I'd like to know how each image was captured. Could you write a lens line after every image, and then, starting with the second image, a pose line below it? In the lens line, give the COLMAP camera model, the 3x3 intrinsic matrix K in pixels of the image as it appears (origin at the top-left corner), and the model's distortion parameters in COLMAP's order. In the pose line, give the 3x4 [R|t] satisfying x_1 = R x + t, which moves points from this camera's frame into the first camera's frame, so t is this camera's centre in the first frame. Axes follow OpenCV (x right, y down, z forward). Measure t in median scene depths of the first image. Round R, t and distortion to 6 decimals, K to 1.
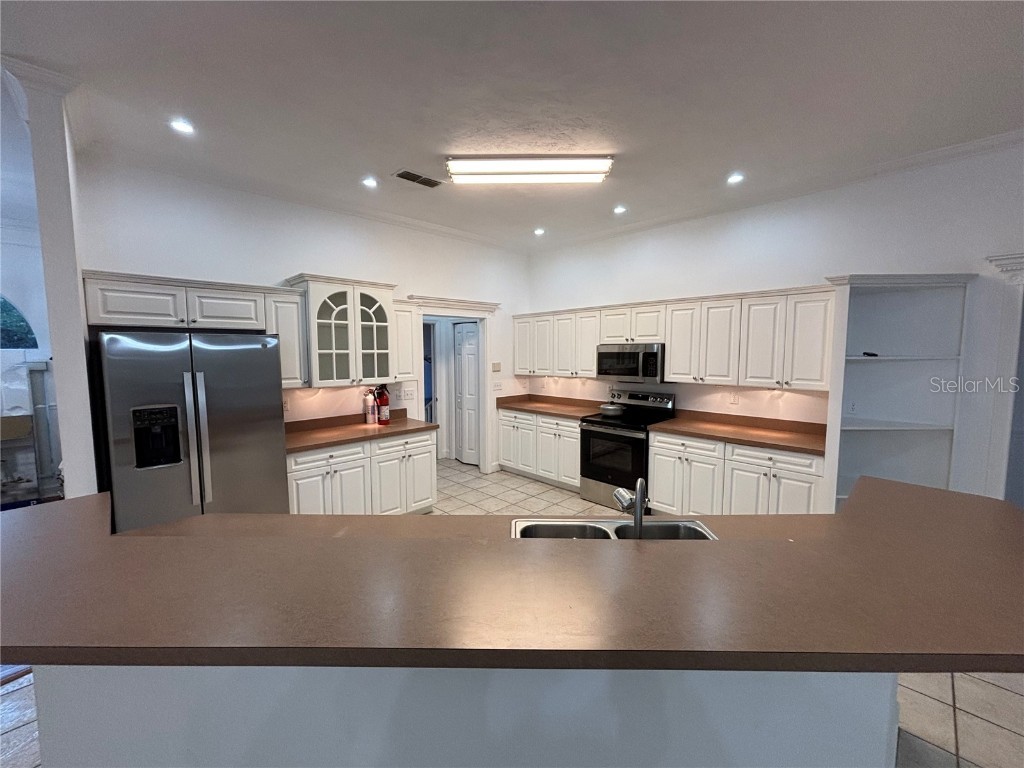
lens RADIAL K [[405.8, 0, 510.1], [0, 405.8, 382.3], [0, 0, 1]] dist [0.001252, -0.005162]
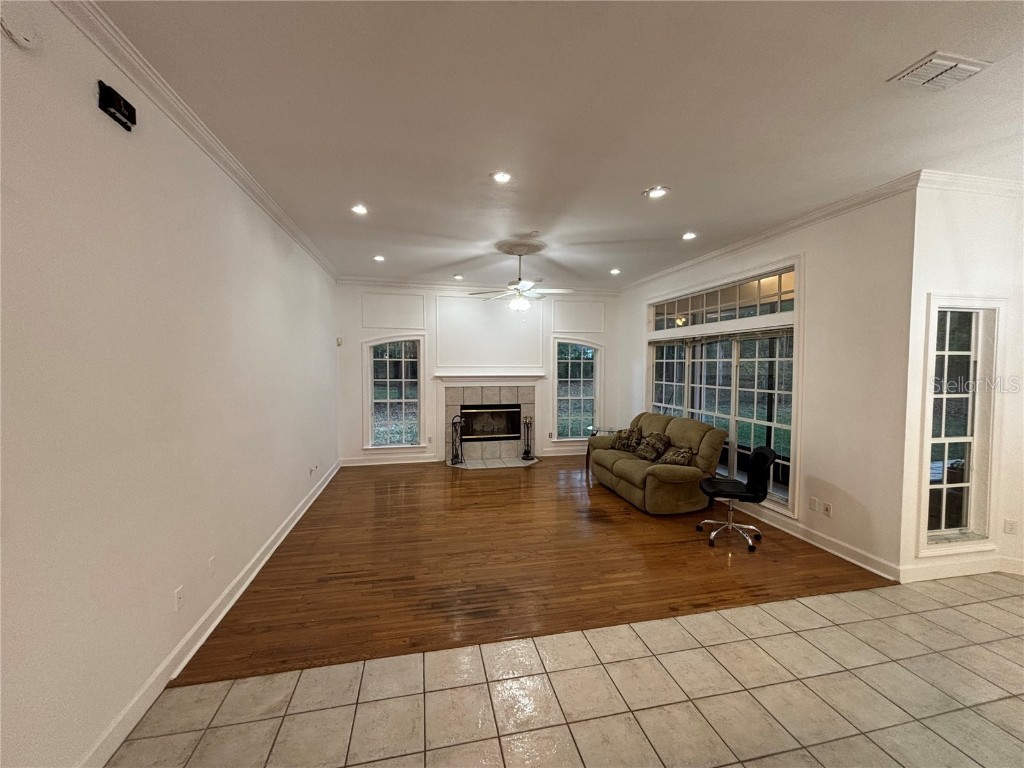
lens RADIAL K [[405.8, 0, 510.1], [0, 405.8, 382.3], [0, 0, 1]] dist [0.001252, -0.005162]
pose [[-0.850478, -0.016982, 0.525737, -0.582540], [0.046897, 0.993051, 0.107941, -0.169456], [-0.523917, 0.116457, -0.843771, 2.328195]]
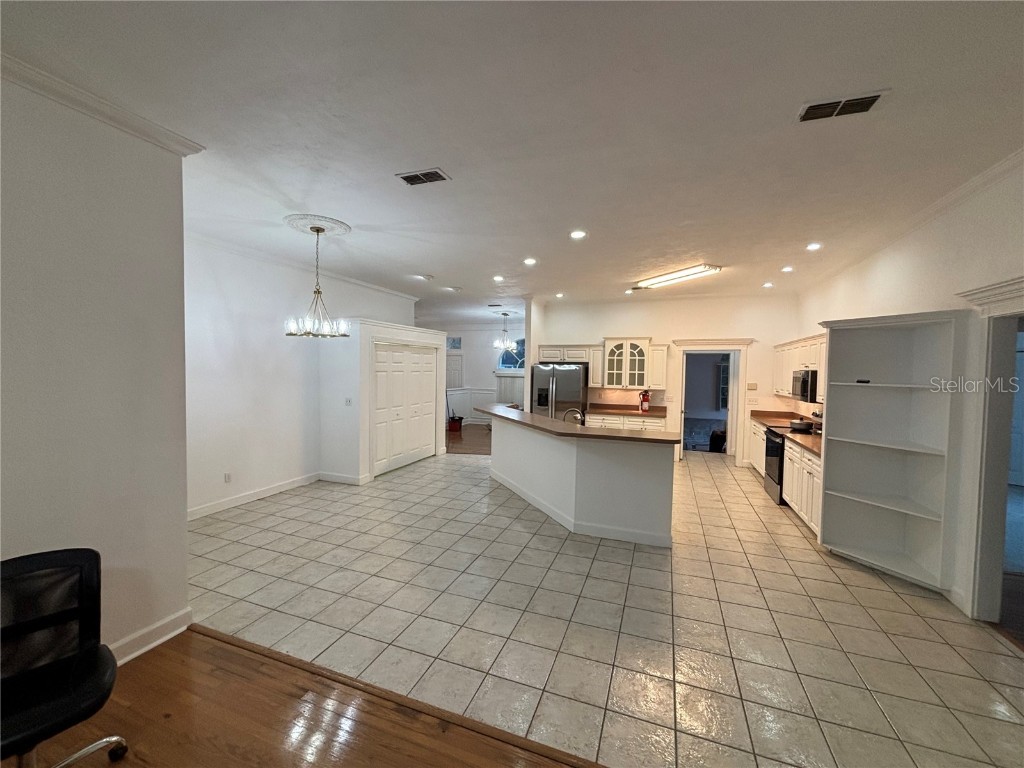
lens RADIAL K [[405.8, 0, 510.1], [0, 405.8, 382.3], [0, 0, 1]] dist [0.001252, -0.005162]
pose [[0.423191, 0.041249, -0.905101, 1.233904], [-0.088965, 0.996028, 0.003797, 0.019601], [0.901662, 0.078916, 0.425179, -0.387290]]
